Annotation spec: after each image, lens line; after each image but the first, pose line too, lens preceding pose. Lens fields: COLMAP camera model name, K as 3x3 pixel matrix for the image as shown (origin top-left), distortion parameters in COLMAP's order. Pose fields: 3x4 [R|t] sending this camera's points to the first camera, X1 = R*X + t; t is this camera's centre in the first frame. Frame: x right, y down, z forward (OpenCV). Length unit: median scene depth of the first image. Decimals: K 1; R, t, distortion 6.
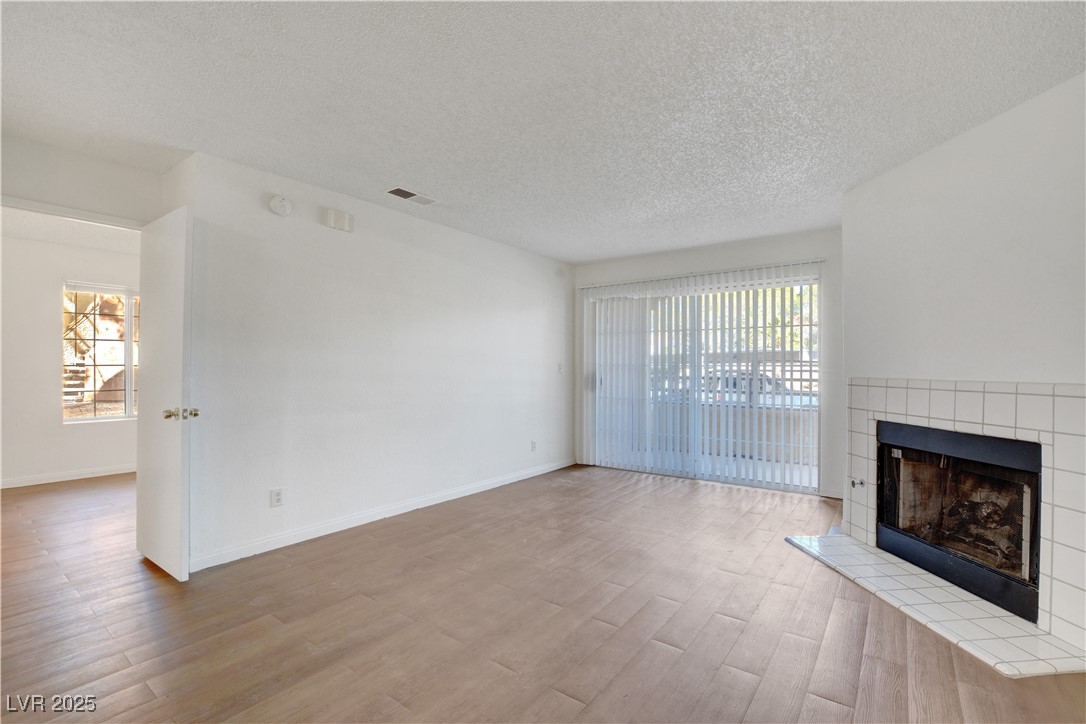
lens RADIAL K [[498.0, 0, 546.2], [0, 498.0, 367.1], [0, 0, 1]] dist [-0.027675, 0.005127]
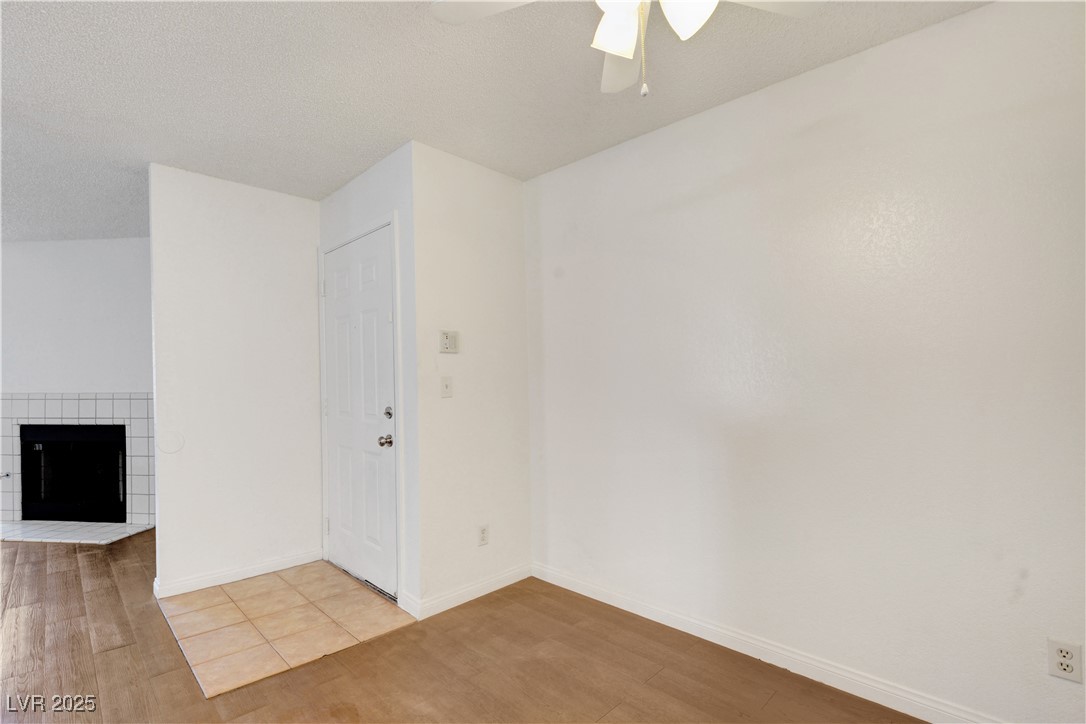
lens RADIAL K [[498.0, 0, 543.2], [0, 498.0, 382.6], [0, 0, 1]] dist [-0.027675, 0.005127]
pose [[0.154349, -0.004159, 0.988008, -0.416257], [0.008700, 0.999958, 0.002851, 0.001122], [-0.987978, 0.008156, 0.154379, -0.615370]]
